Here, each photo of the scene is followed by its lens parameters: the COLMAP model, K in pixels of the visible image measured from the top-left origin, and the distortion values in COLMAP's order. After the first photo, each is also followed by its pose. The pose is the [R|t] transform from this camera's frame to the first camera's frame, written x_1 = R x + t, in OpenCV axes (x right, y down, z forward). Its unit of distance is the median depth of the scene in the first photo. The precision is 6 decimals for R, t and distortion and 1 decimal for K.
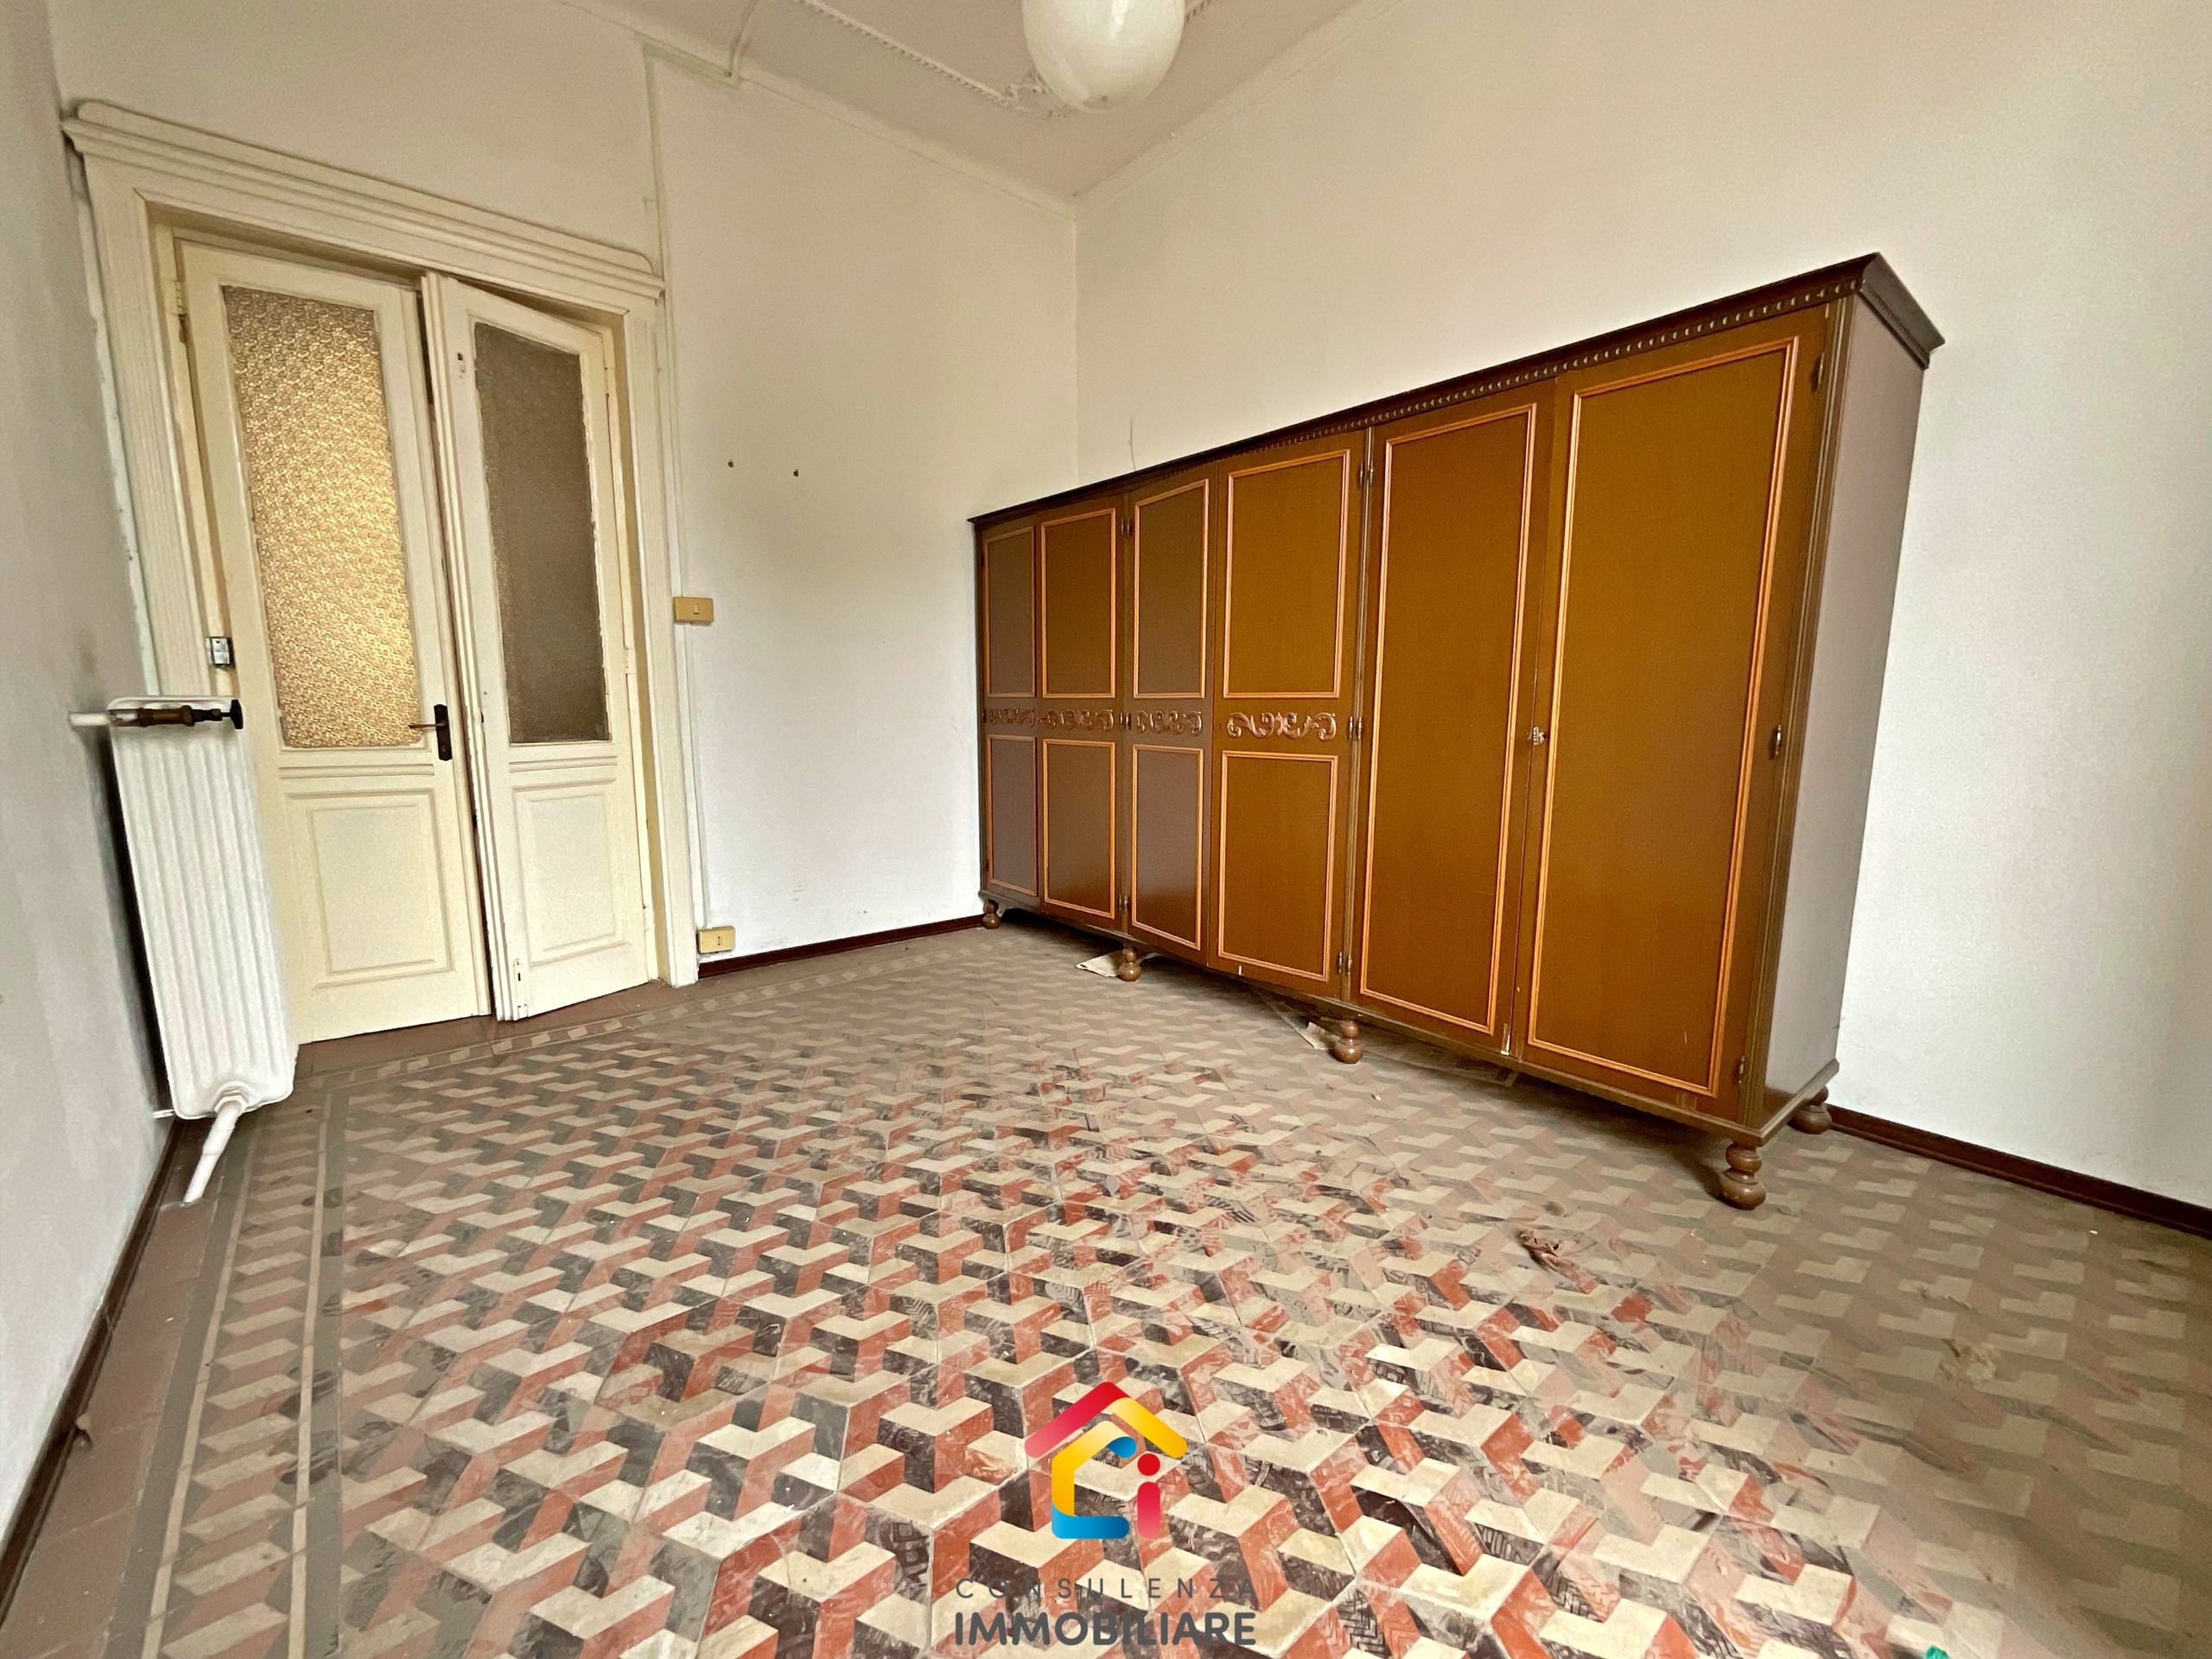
lens RADIAL K [[896.0, 0, 1096.1], [0, 896.0, 824.5], [0, 0, 1]] dist [-0.001217, -0.003576]
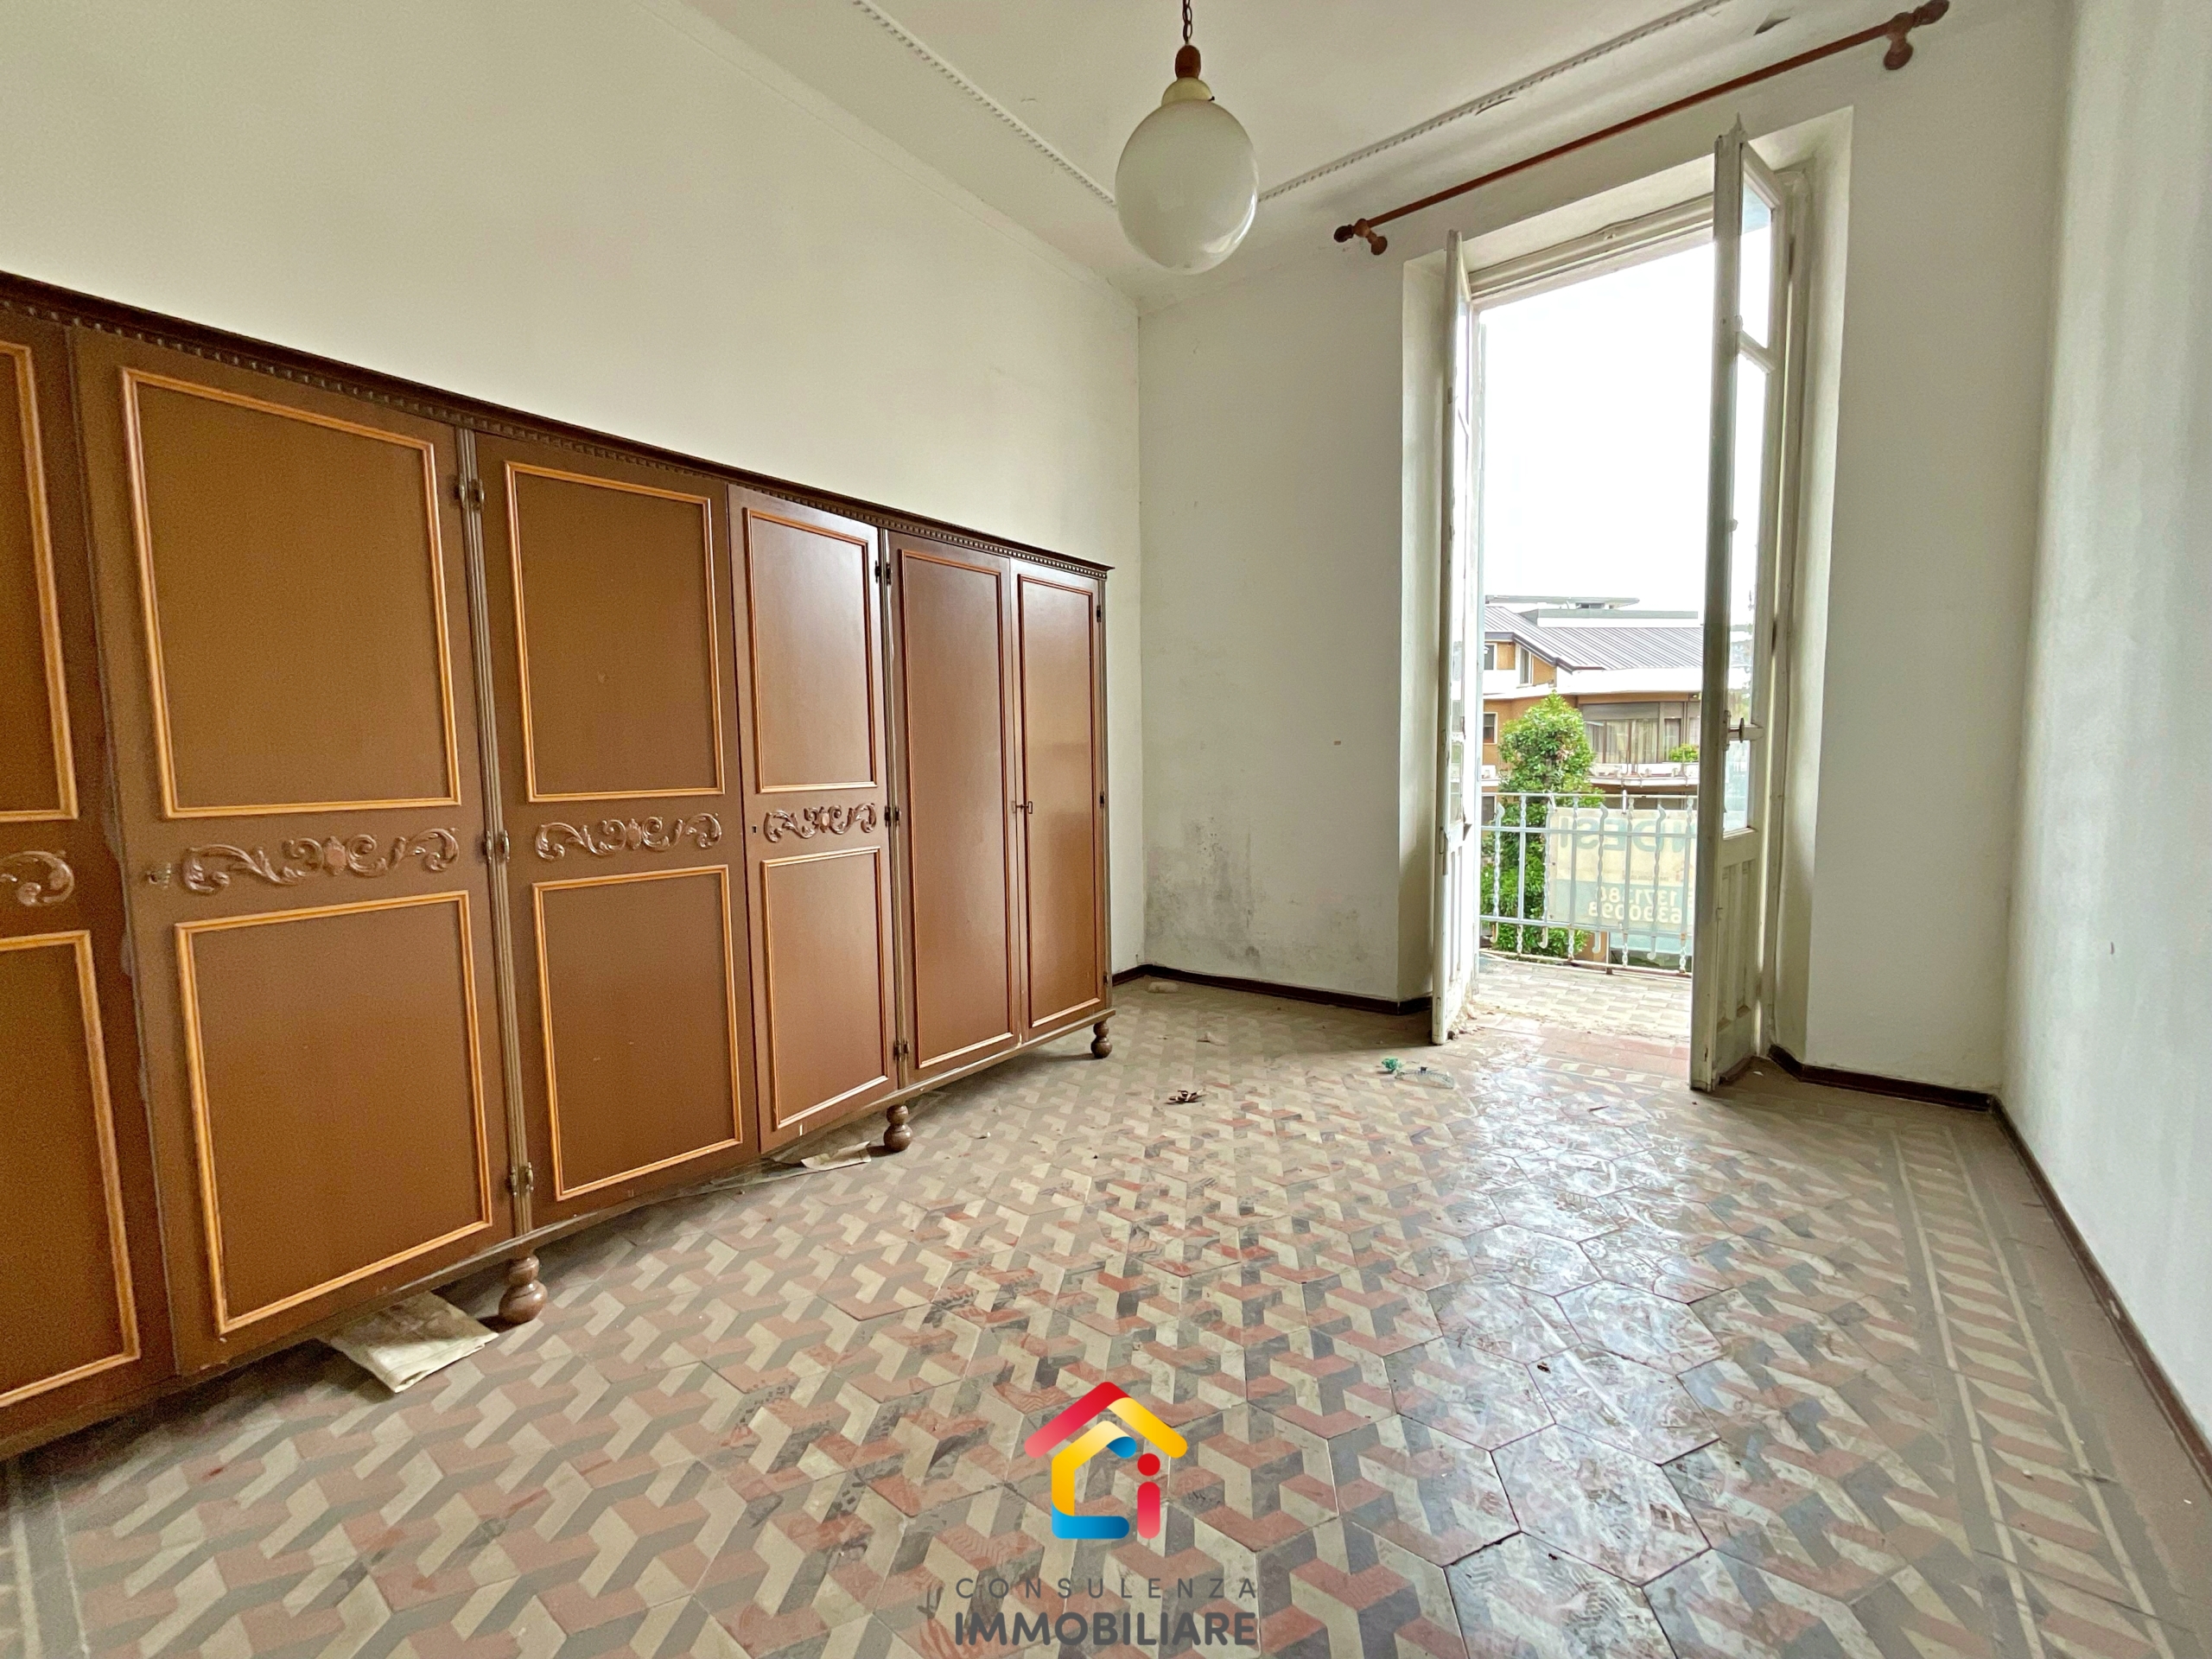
lens RADIAL K [[896.0, 0, 1094.1], [0, 896.0, 838.7], [0, 0, 1]] dist [-0.001217, -0.003576]
pose [[-0.231505, -0.082837, 0.969300, -0.919328], [0.155051, 0.980490, 0.120826, -0.210444], [-0.960398, 0.178263, -0.214145, 1.222198]]
